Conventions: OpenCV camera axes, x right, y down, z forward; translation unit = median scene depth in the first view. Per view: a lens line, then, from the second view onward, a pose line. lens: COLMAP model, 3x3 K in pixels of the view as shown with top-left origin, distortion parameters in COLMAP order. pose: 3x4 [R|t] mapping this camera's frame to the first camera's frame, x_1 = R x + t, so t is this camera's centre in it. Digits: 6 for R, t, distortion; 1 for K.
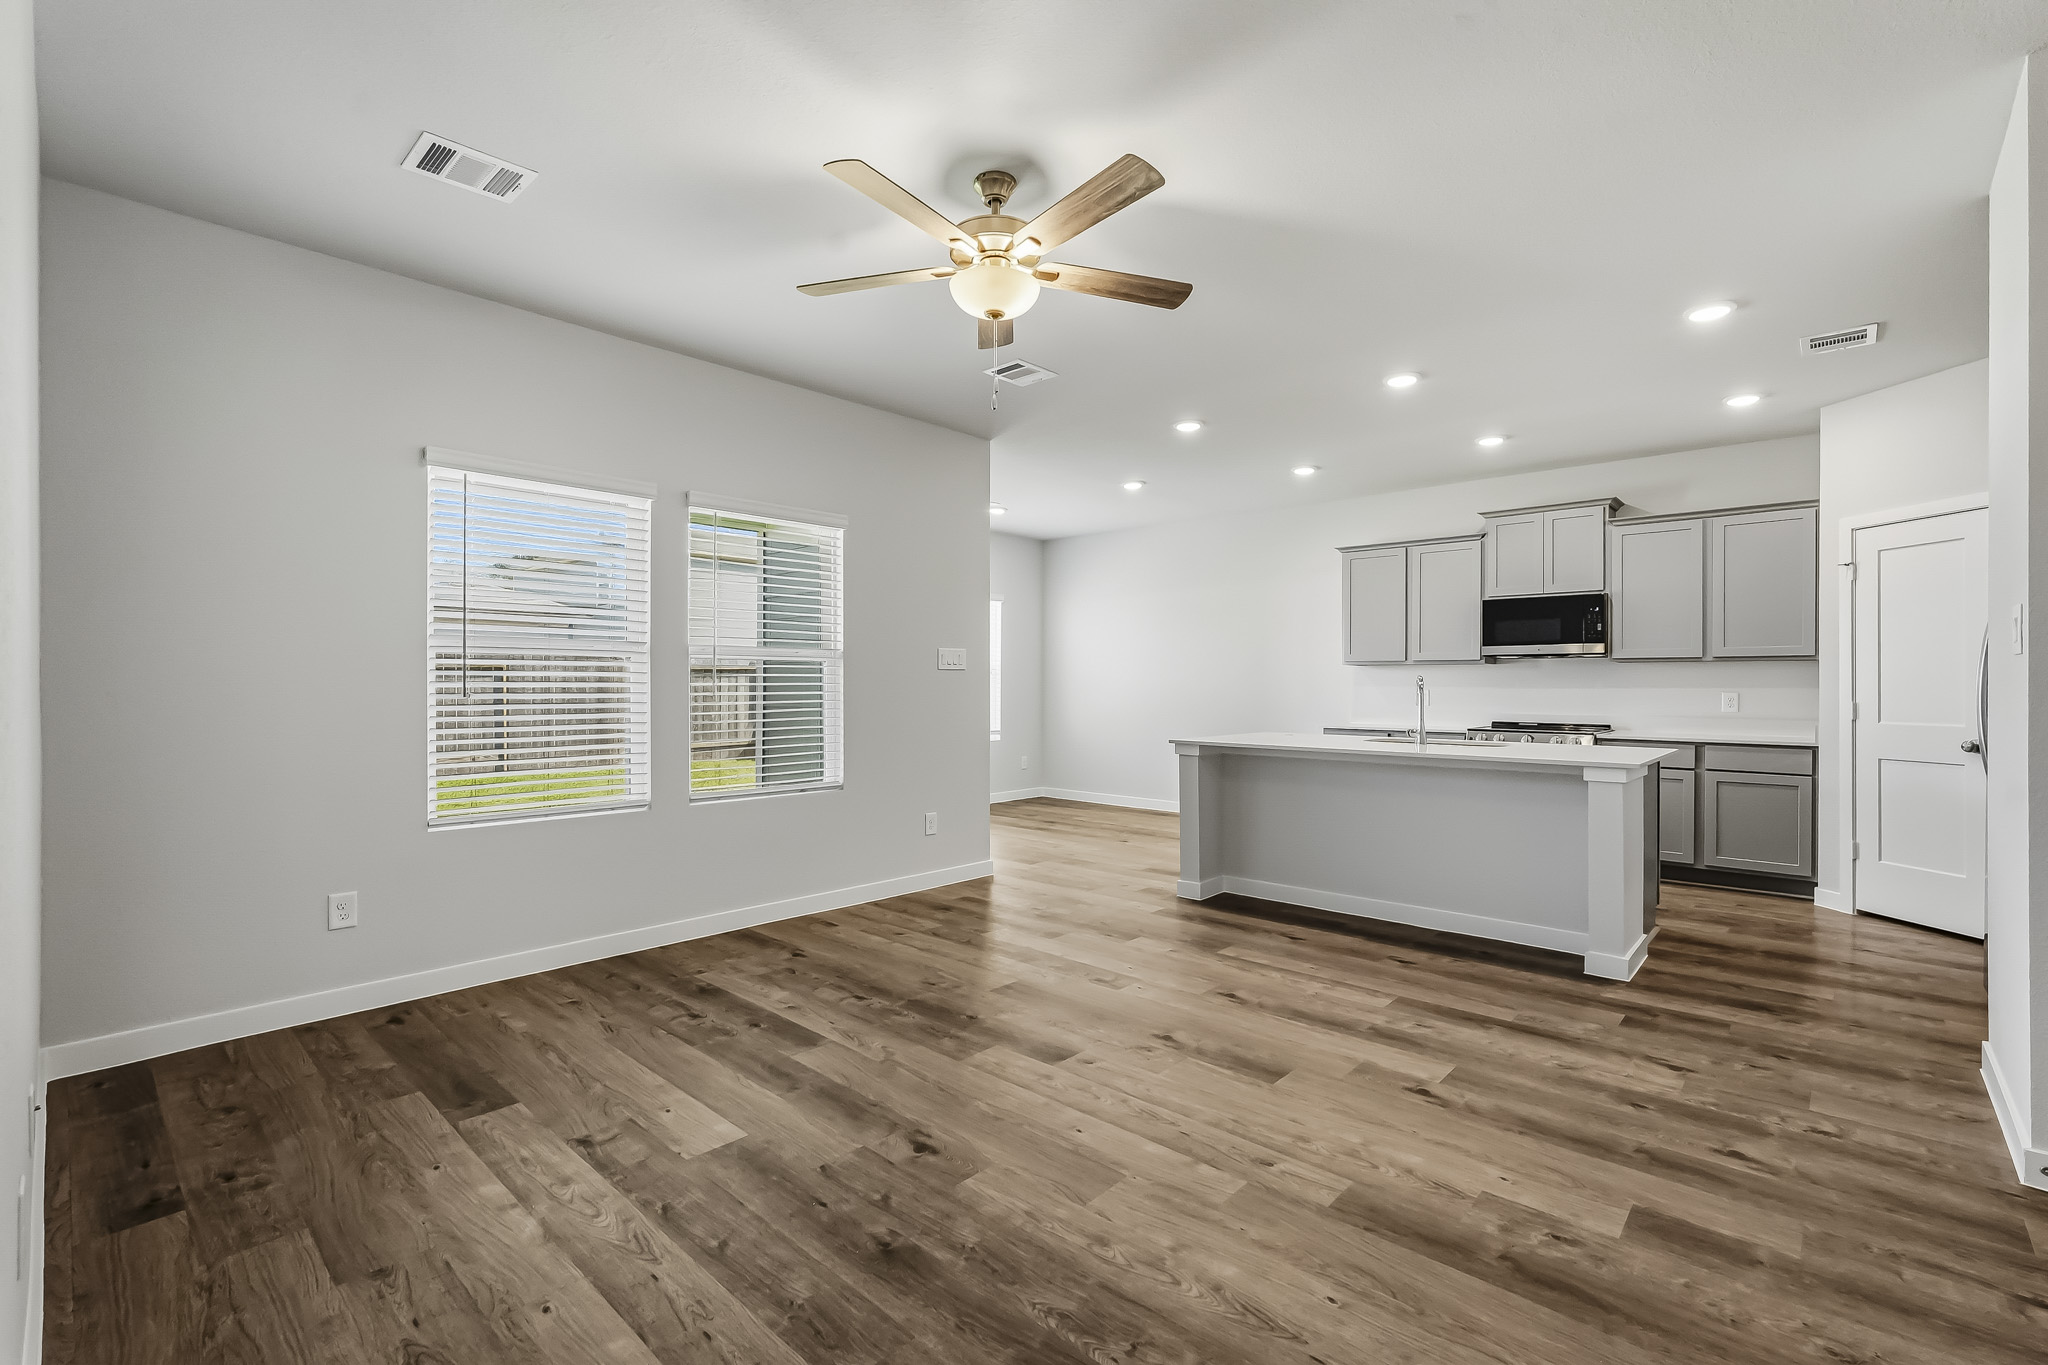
lens RADIAL K [[905.4, 0, 1014.6], [0, 905.4, 681.8], [0, 0, 1]] dist [-0.021158, 0.009124]
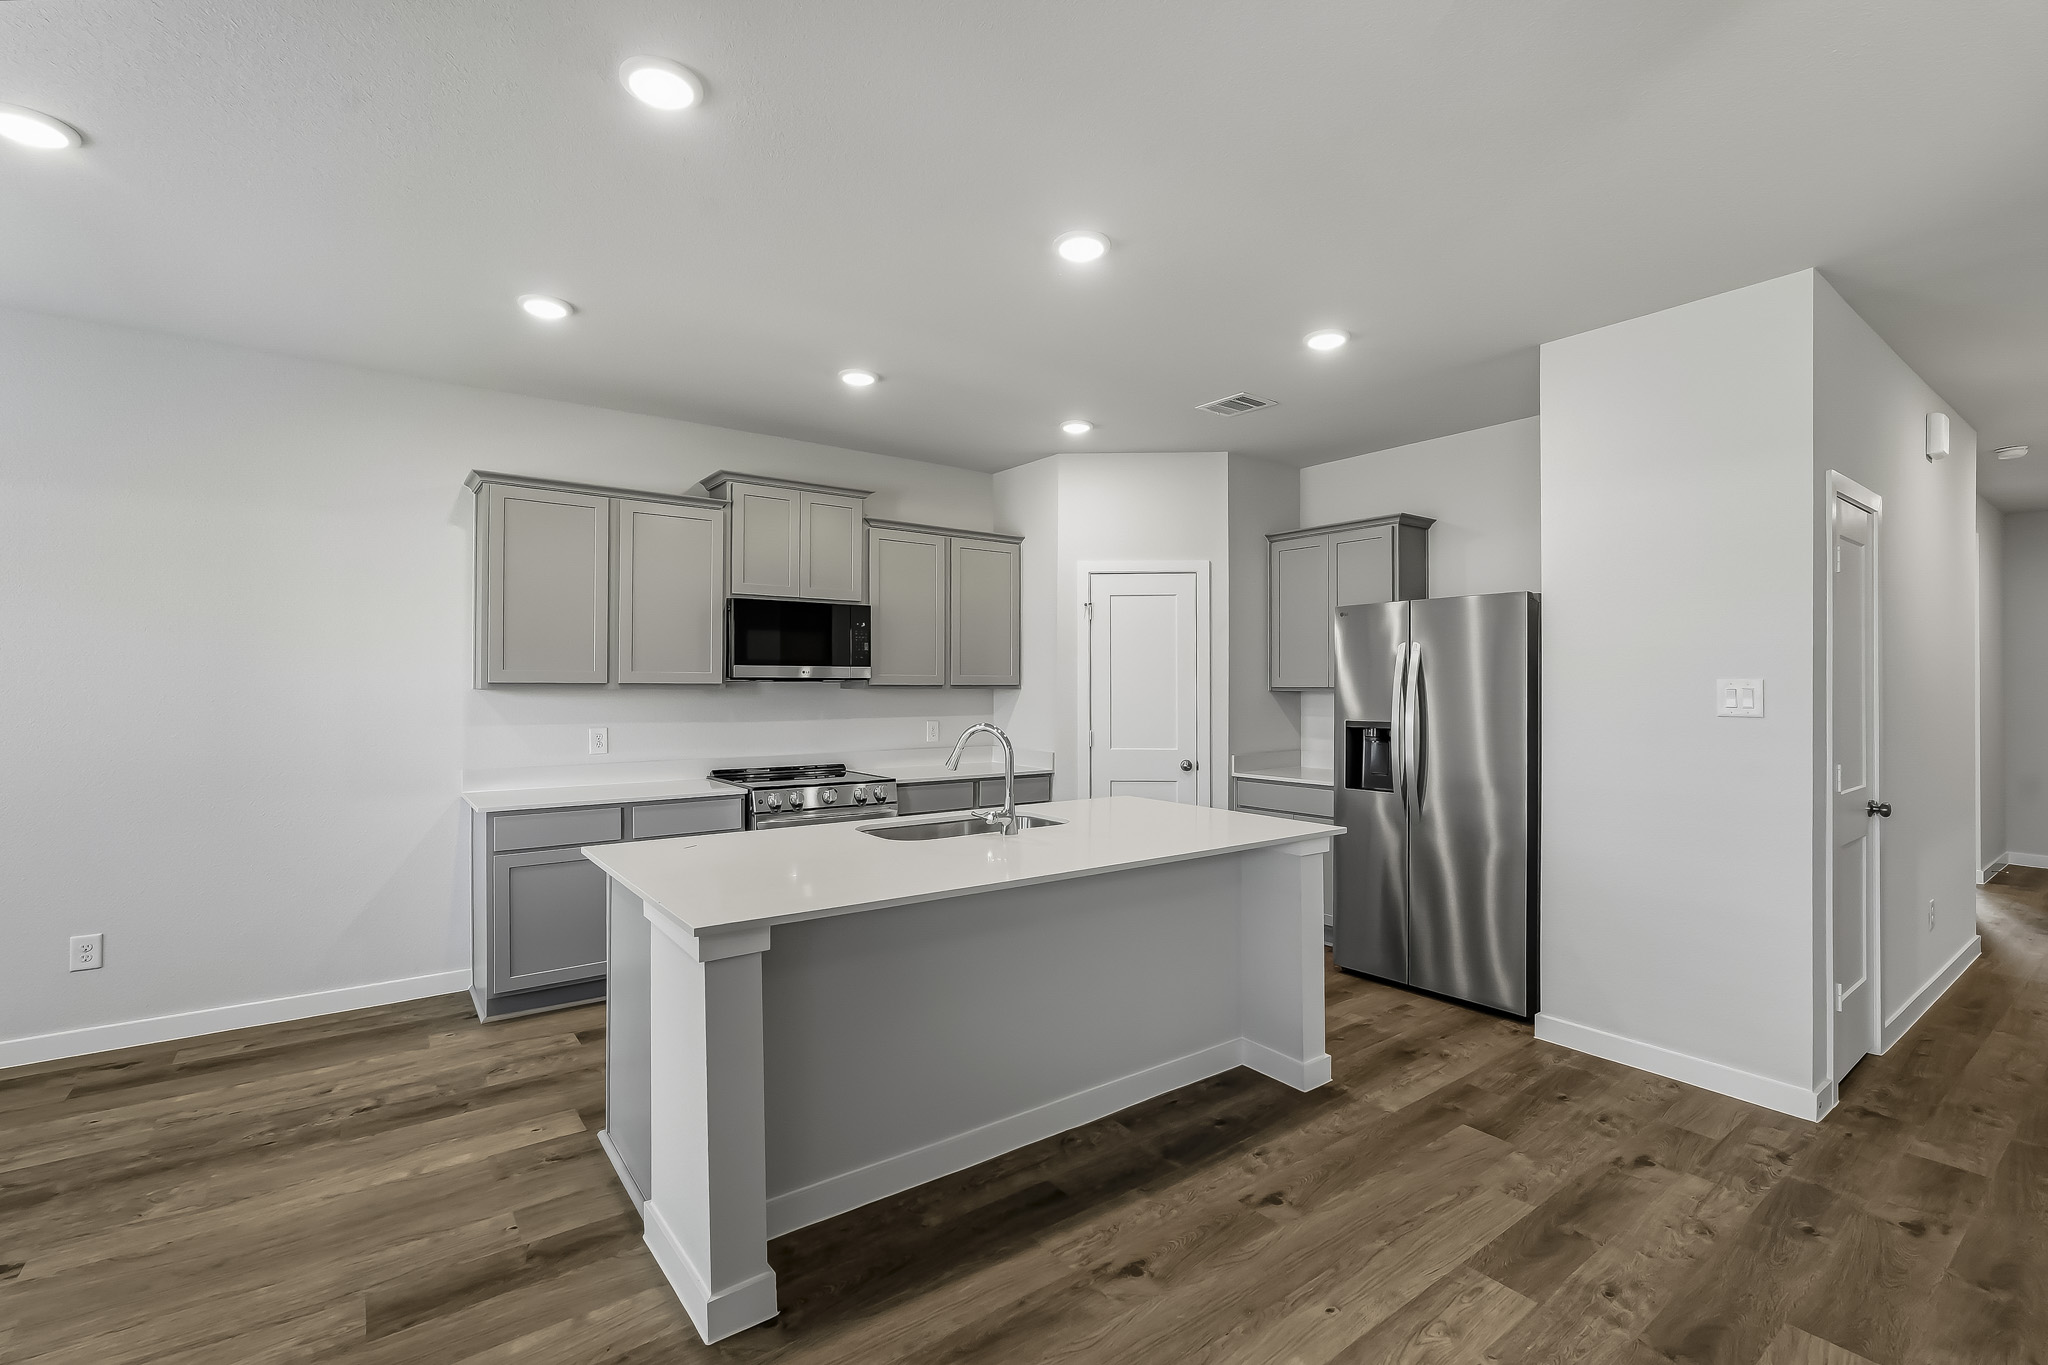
lens RADIAL K [[913.9, 0, 1027.5], [0, 913.9, 684.9], [0, 0, 1]] dist [-0.019864, 0.009416]
pose [[0.174746, -0.004022, 0.984605, -0.212996], [-0.004637, 0.999977, 0.004908, -0.046569], [-0.984603, -0.005423, 0.174724, 1.062078]]
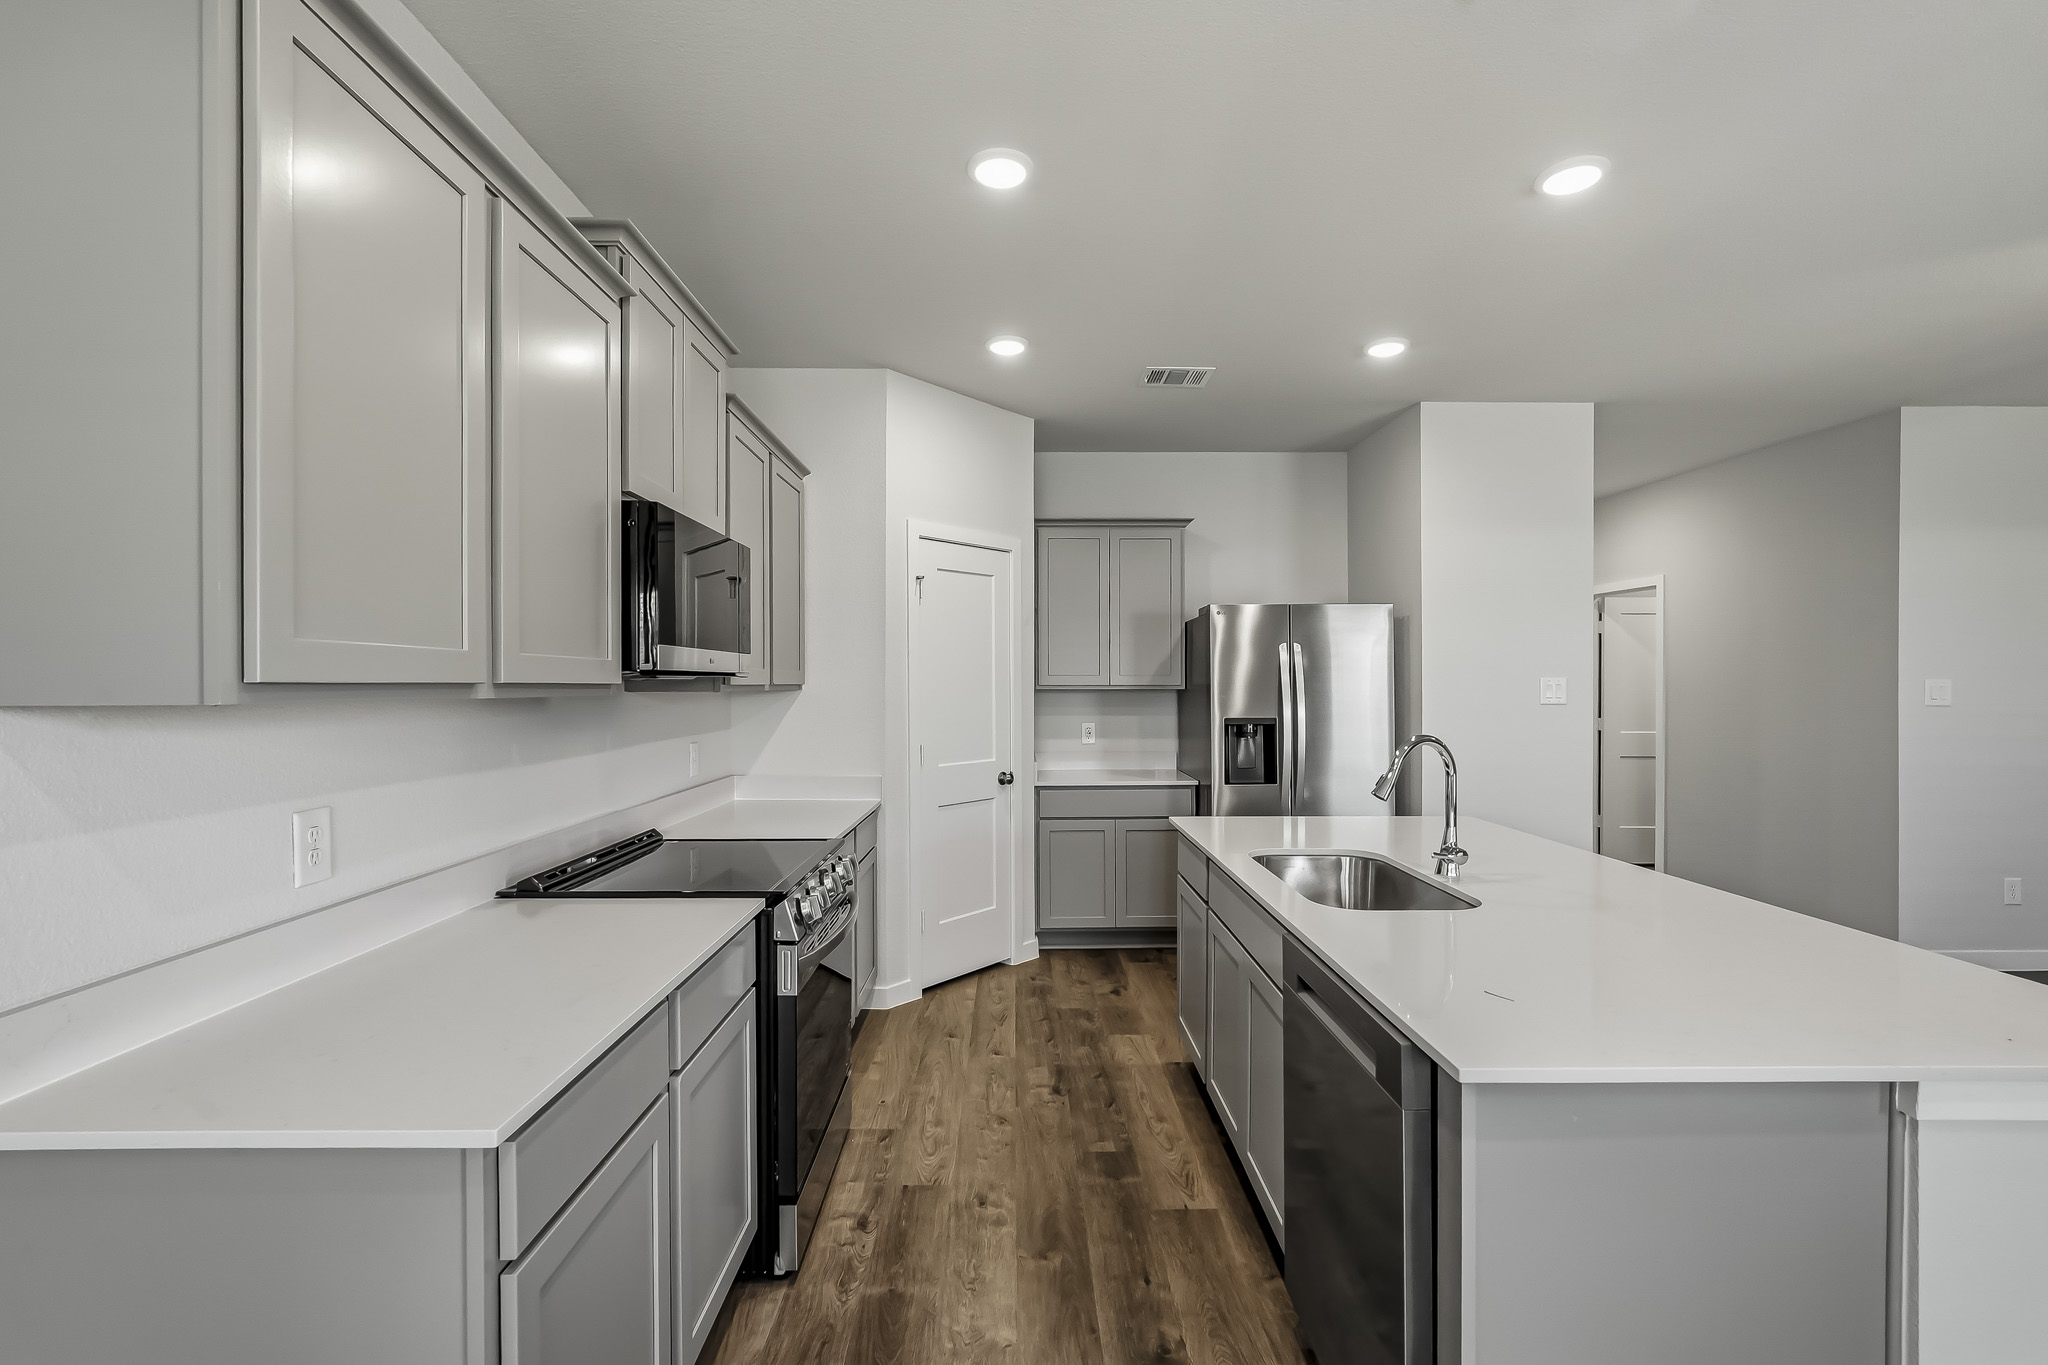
lens RADIAL K [[913.9, 0, 1027.5], [0, 913.9, 684.9], [0, 0, 1]] dist [-0.019864, 0.009416]
pose [[-0.693992, -0.004562, 0.719968, 0.309007], [-0.003996, 0.999989, 0.002484, -0.042106], [-0.719971, -0.001154, -0.694003, 1.834069]]
